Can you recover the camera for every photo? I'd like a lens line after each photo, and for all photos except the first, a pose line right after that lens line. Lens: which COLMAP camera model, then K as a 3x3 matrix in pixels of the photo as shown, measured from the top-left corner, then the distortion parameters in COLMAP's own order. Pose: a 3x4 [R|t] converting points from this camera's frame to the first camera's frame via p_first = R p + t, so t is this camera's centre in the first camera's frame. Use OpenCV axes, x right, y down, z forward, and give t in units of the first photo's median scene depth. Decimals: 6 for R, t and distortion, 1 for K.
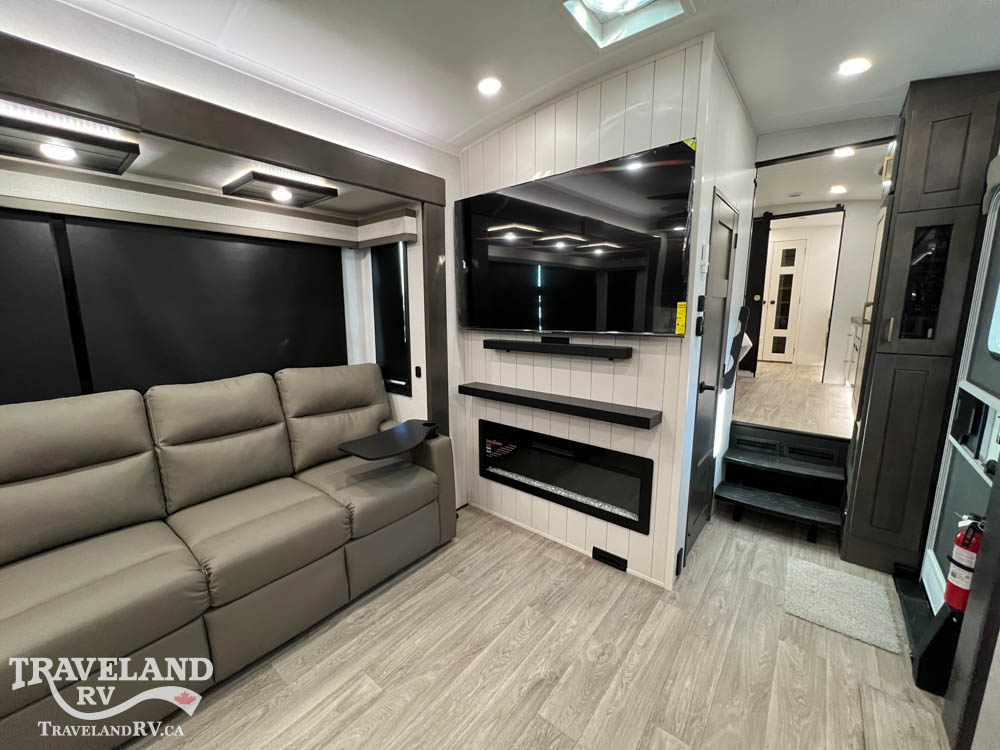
lens RADIAL K [[399.9, 0, 498.5], [0, 399.9, 373.0], [0, 0, 1]] dist [-0.001486, 0.000502]
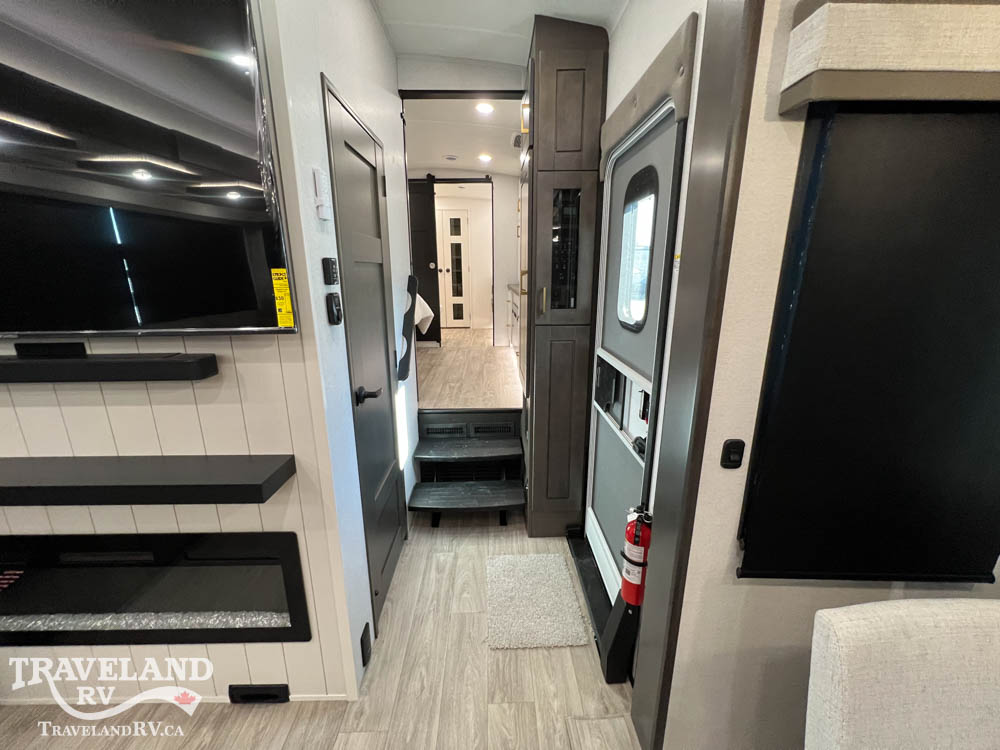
lens RADIAL K [[399.9, 0, 496.4], [0, 399.9, 375.9], [0, 0, 1]] dist [-0.001486, 0.000502]
pose [[0.765938, -0.159995, 0.622688, 0.257221], [0.107696, 0.986784, 0.121076, -0.054147], [-0.633830, -0.025676, 0.773046, 0.311439]]
